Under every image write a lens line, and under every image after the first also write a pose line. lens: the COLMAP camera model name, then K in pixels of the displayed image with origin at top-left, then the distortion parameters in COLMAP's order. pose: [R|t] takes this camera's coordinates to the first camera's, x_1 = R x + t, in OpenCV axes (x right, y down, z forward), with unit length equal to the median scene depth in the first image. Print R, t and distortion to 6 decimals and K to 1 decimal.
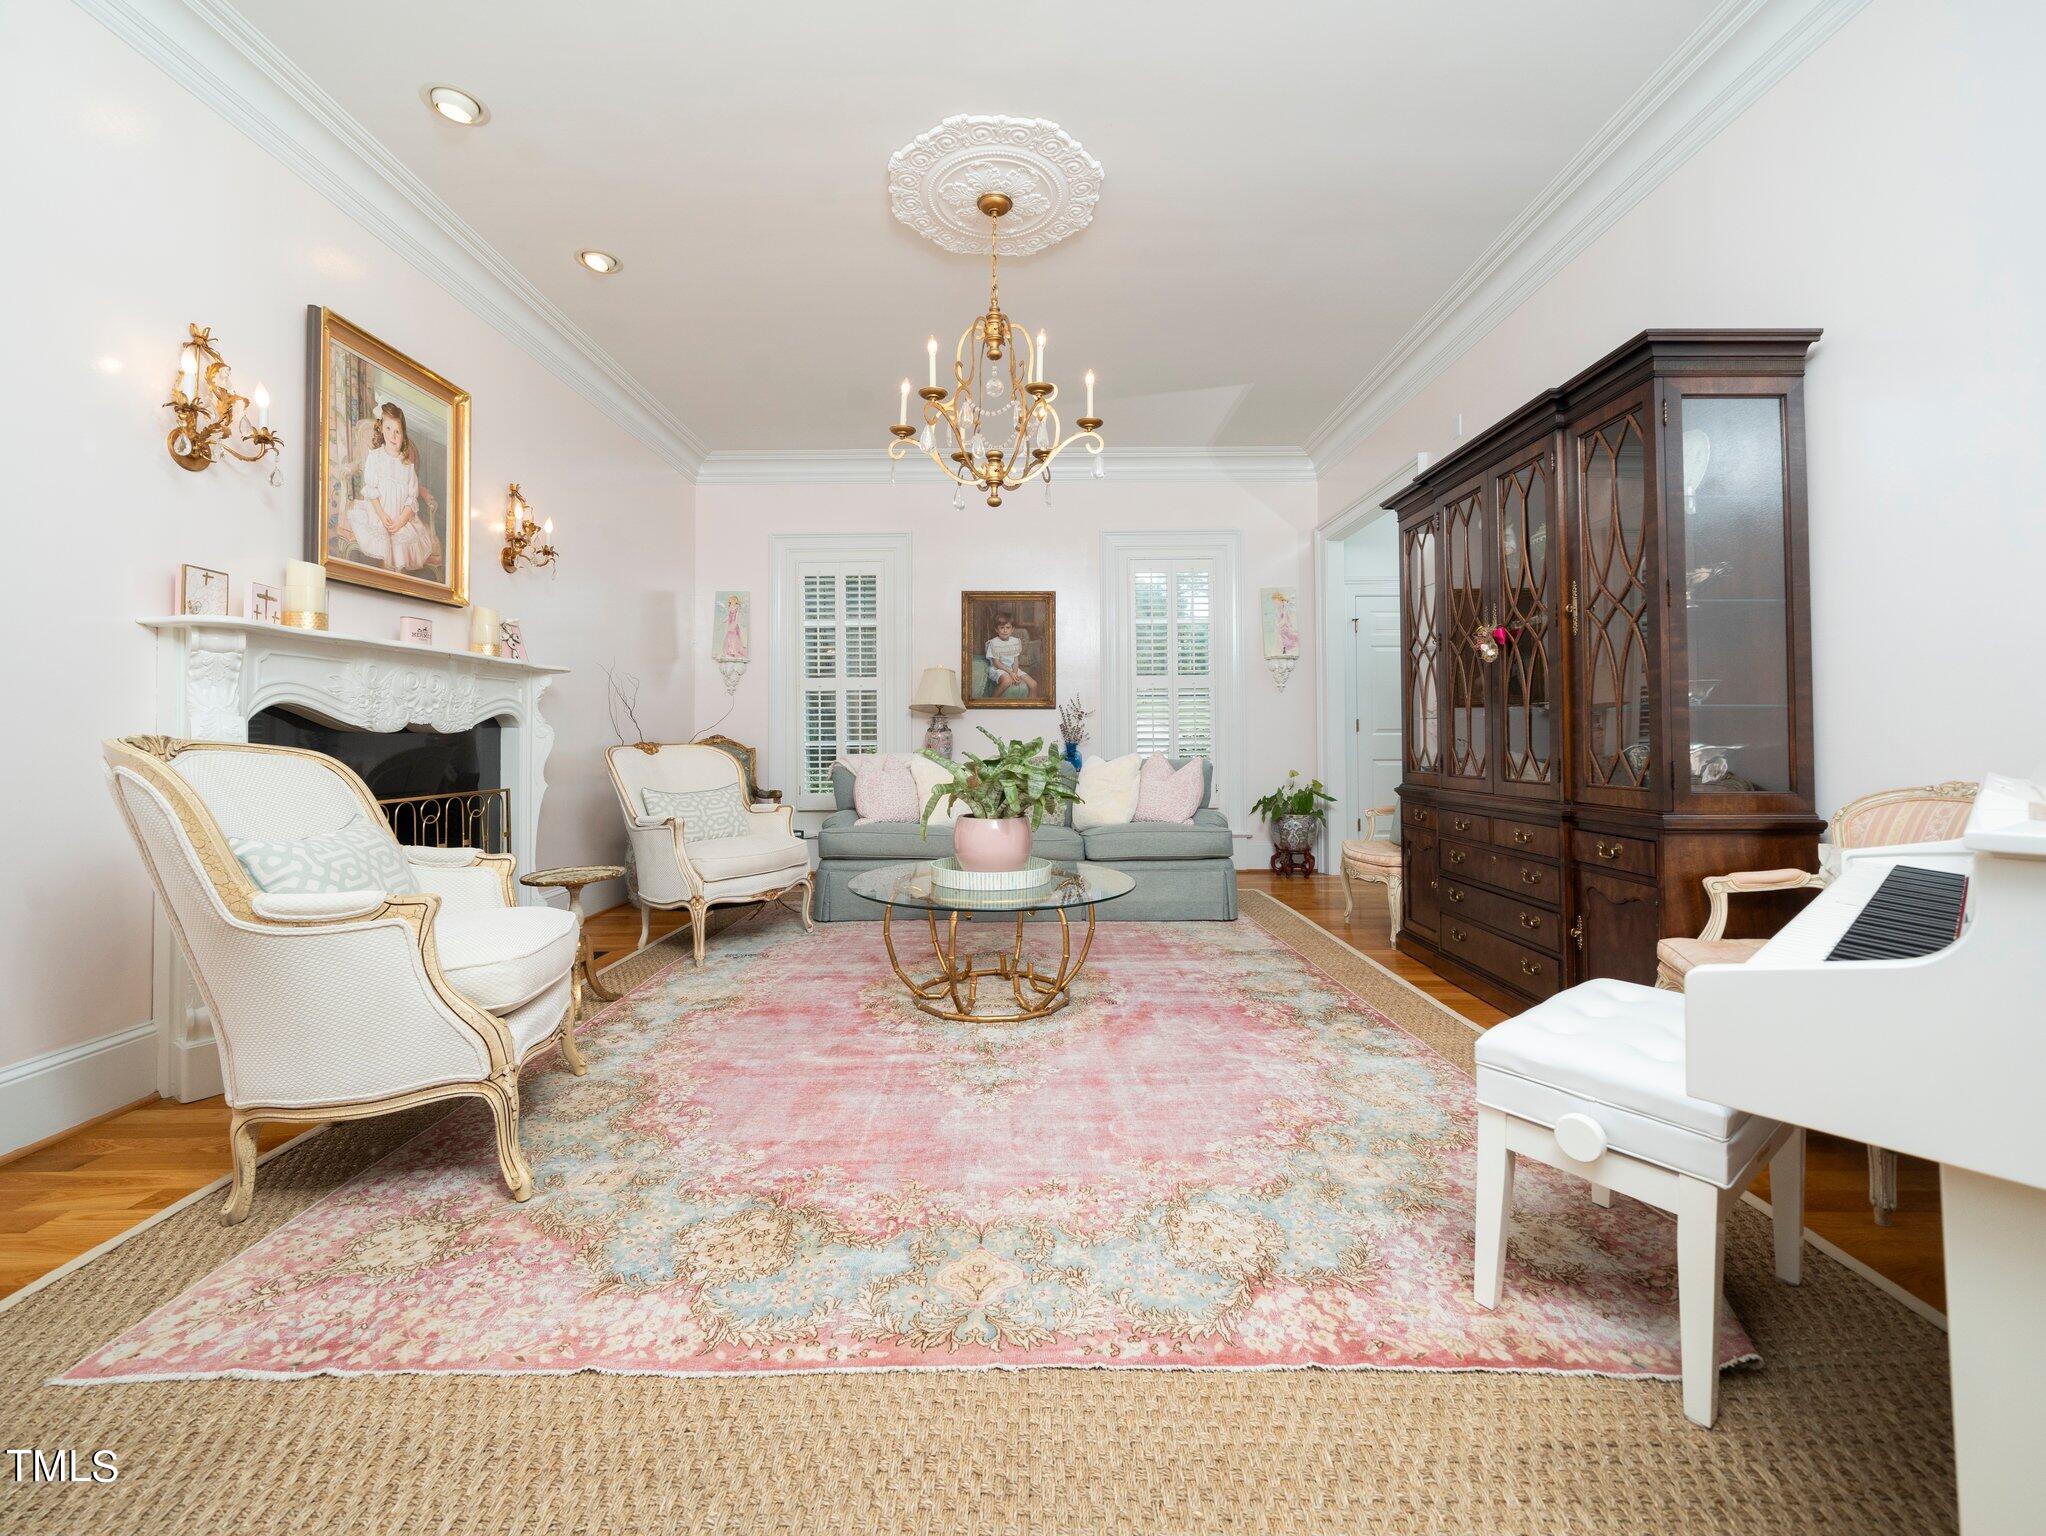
lens RADIAL K [[872.2, 0, 1014.3], [0, 872.2, 733.7], [0, 0, 1]] dist [-0.005461, -0.000592]
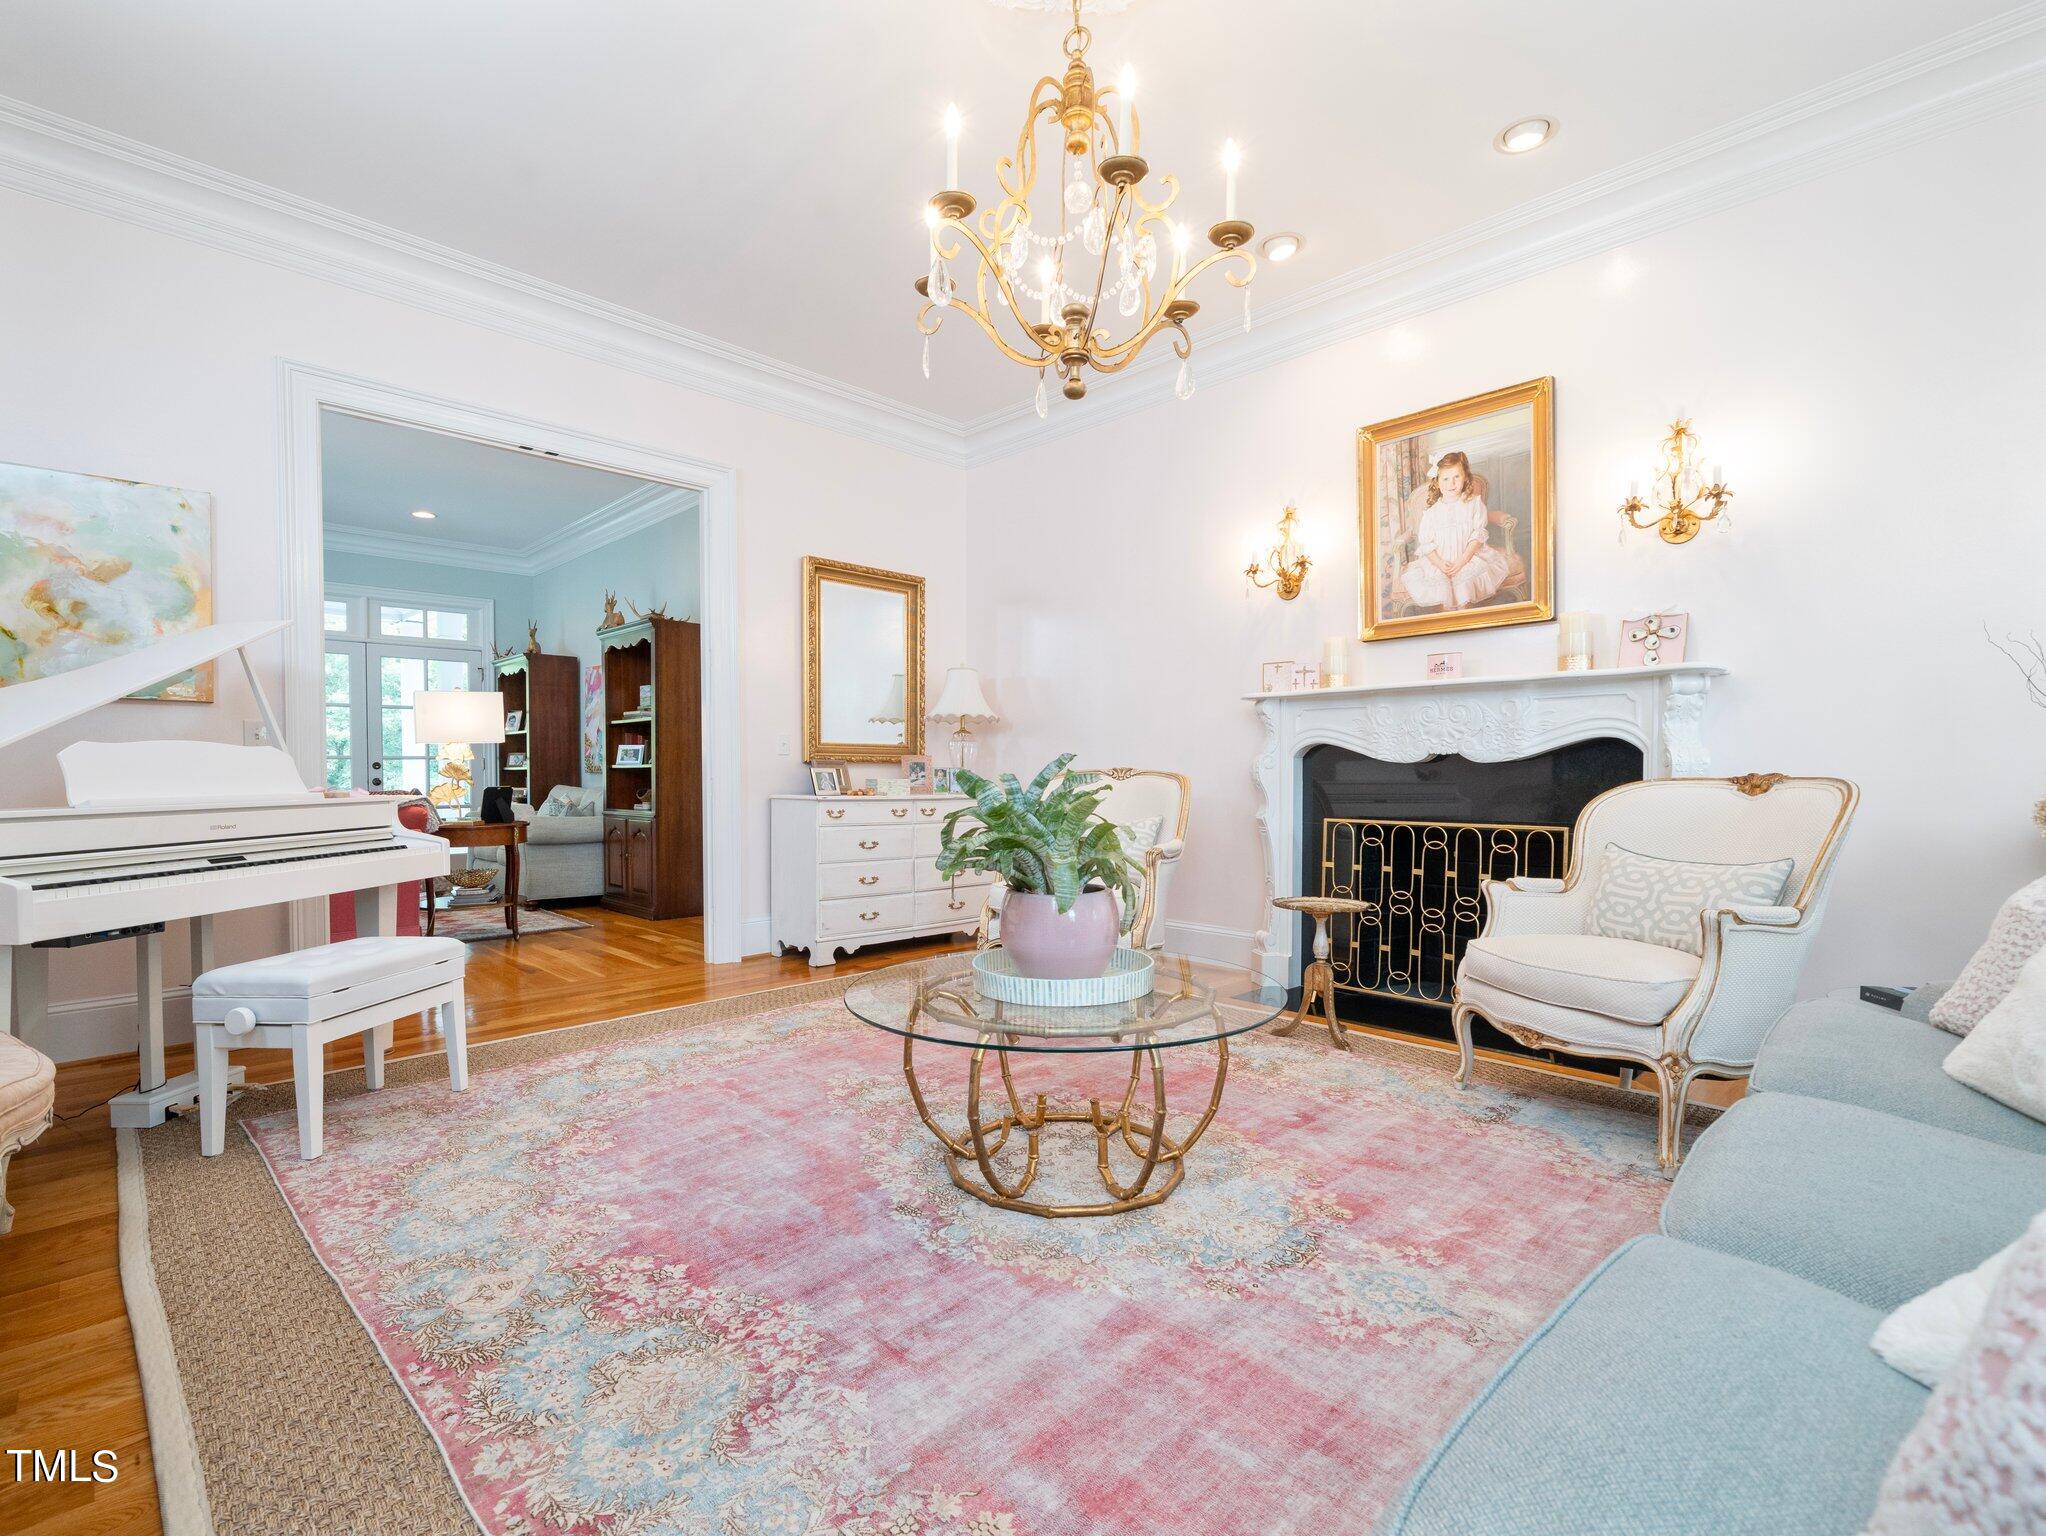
lens RADIAL K [[993.9, 0, 1027.8], [0, 993.9, 800.4], [0, 0, 1]] dist [-0.001011, -0.000080]
pose [[-0.723322, 0.026115, -0.690017, 0.530864], [0.010906, 0.999592, 0.026399, 0.007887], [0.690425, 0.011570, -0.723311, 1.589643]]
